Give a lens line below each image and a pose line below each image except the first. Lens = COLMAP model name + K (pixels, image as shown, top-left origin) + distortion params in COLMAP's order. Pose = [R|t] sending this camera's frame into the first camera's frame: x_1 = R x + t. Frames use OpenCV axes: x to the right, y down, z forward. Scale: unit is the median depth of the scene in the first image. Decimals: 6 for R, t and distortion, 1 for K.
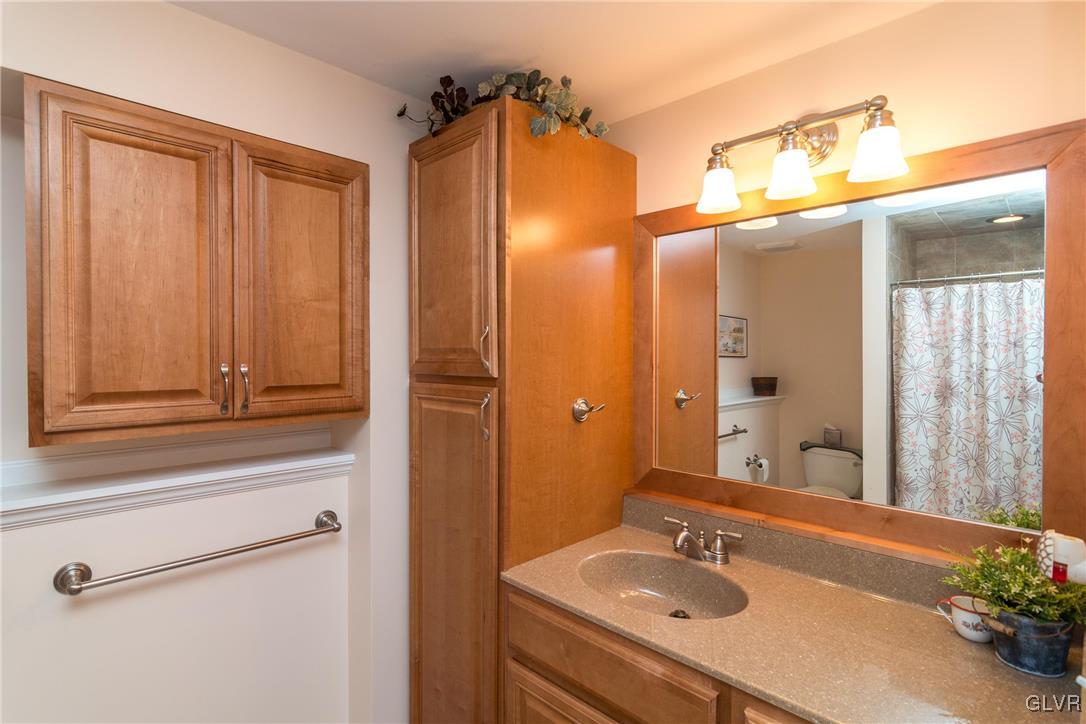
lens RADIAL K [[527.3, 0, 522.1], [0, 527.3, 359.2], [0, 0, 1]] dist [-0.002702, 0.001519]
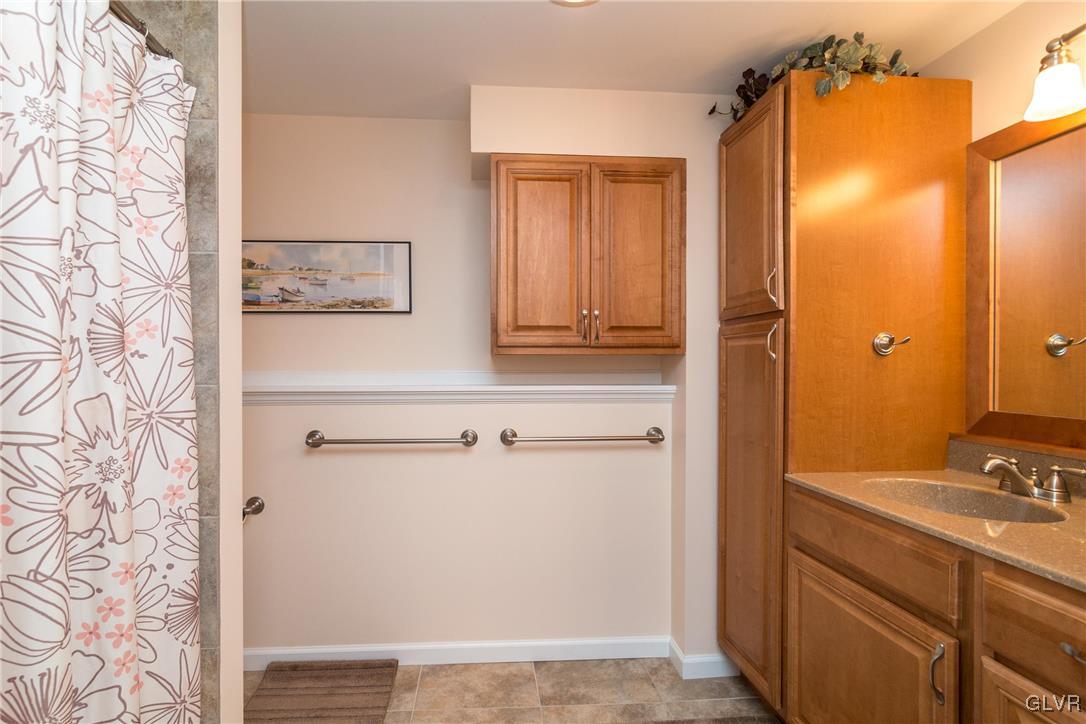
lens RADIAL K [[527.3, 0, 522.1], [0, 527.3, 359.2], [0, 0, 1]] dist [-0.002702, 0.001519]
pose [[0.774310, -0.005581, -0.632782, 0.234670], [-0.006836, 0.999829, -0.017184, 0.161632], [0.632770, 0.017632, 0.774139, -0.267474]]
